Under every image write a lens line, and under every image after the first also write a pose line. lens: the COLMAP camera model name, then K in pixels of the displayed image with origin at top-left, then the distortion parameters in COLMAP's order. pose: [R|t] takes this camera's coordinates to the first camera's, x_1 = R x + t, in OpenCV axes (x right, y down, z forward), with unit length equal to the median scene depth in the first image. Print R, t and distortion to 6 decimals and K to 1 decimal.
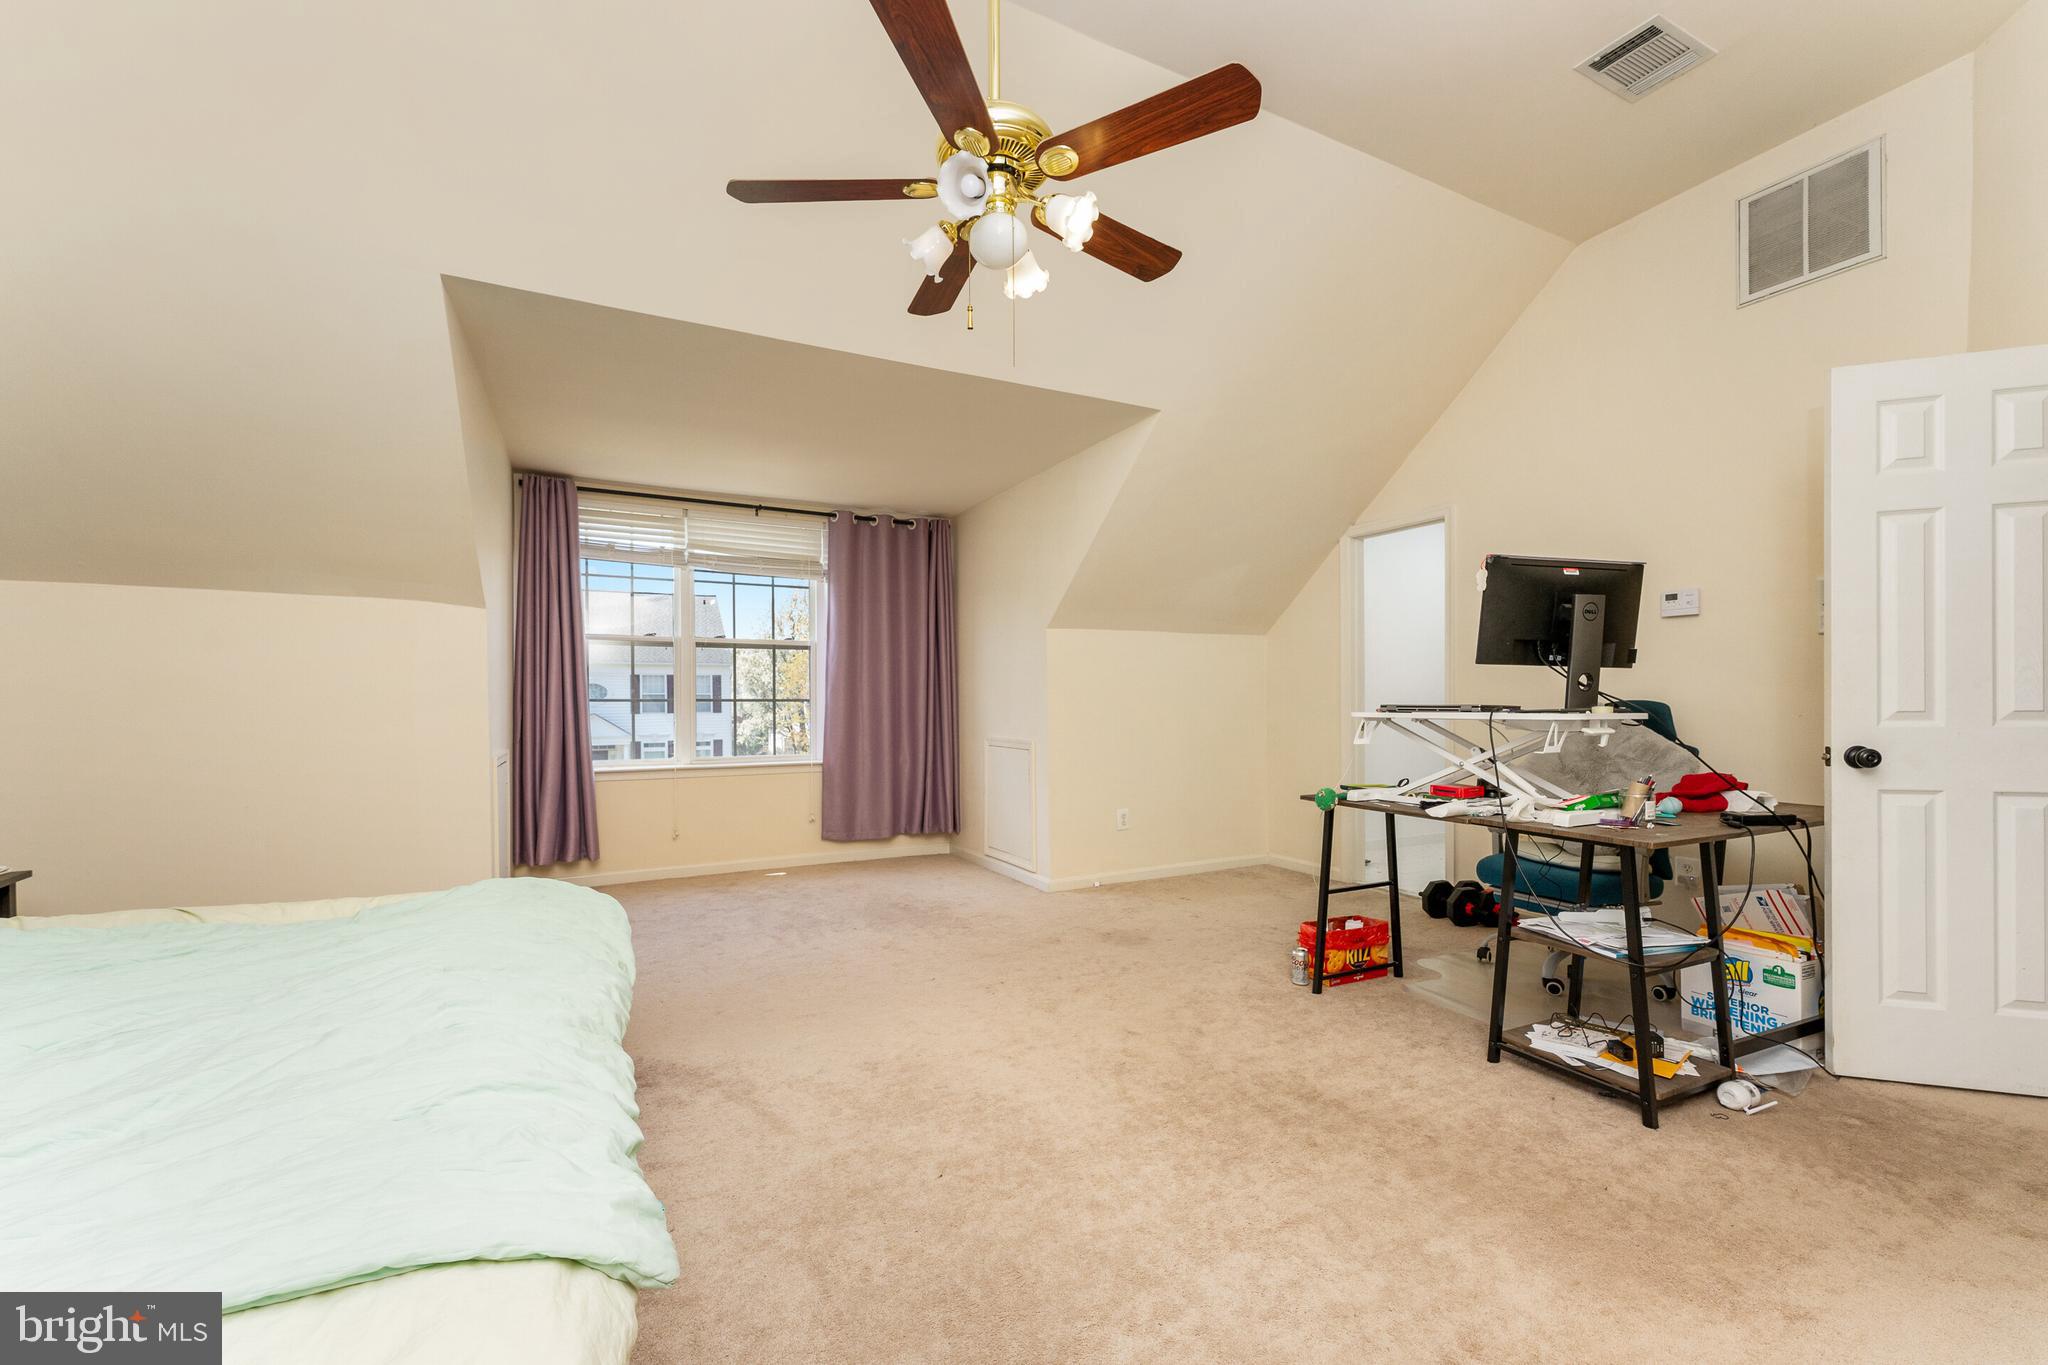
lens RADIAL K [[838.2, 0, 1028.0], [0, 838.2, 700.1], [0, 0, 1]] dist [0.013063, 0.000195]
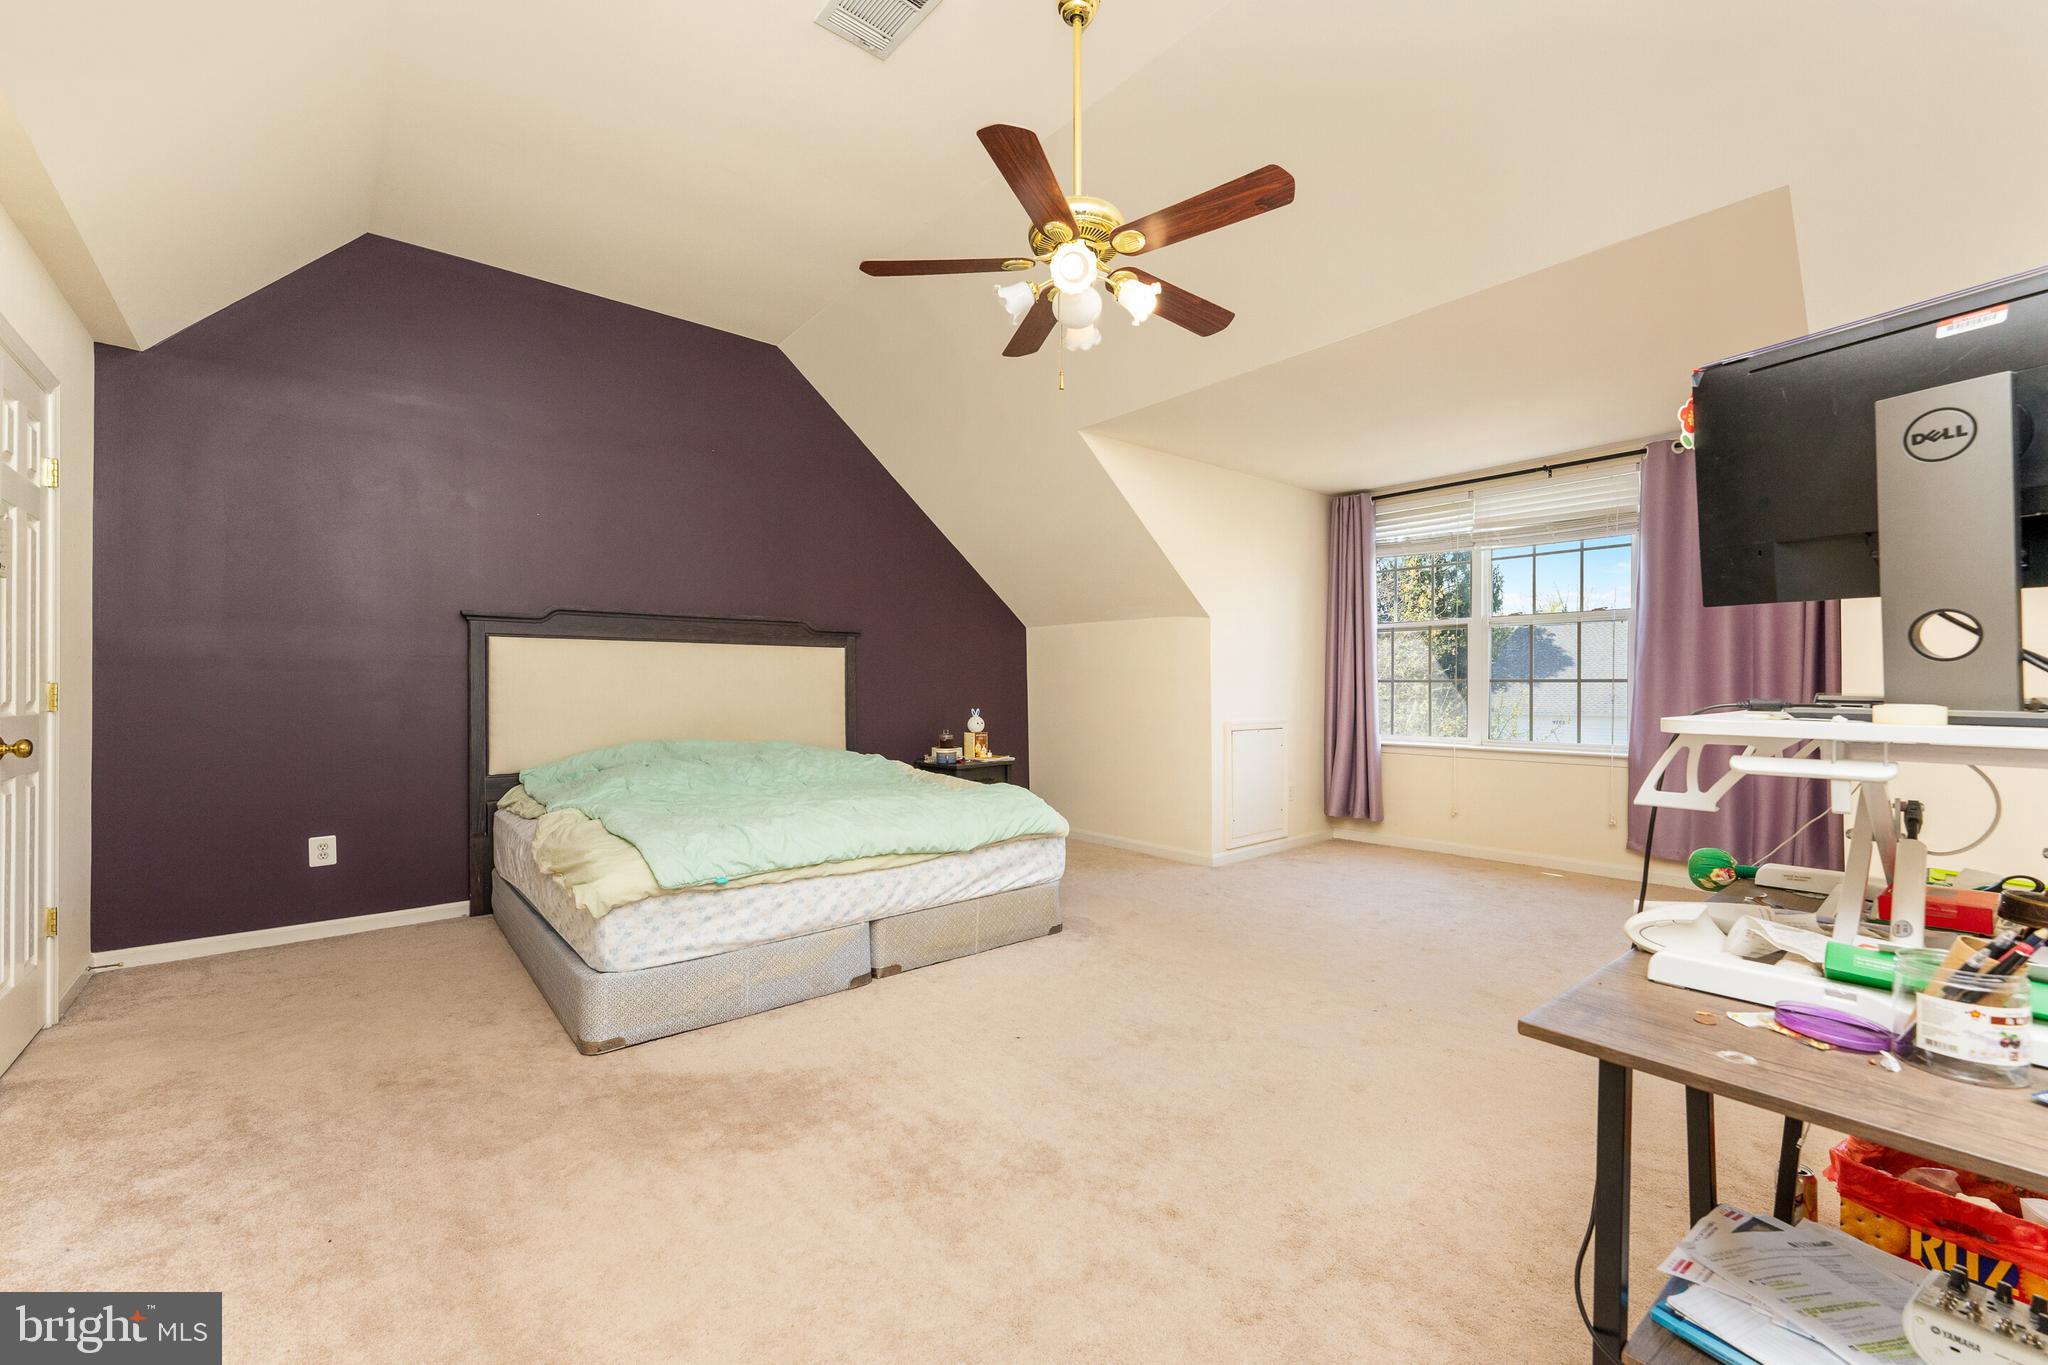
lens RADIAL K [[838.2, 0, 1035.5], [0, 838.2, 676.5], [0, 0, 1]] dist [0.013063, 0.000195]
pose [[0.204296, -0.001413, -0.978908, 0.481006], [-0.001014, 0.999998, -0.001655, -0.002266], [0.978909, 0.001330, 0.204294, 0.288209]]
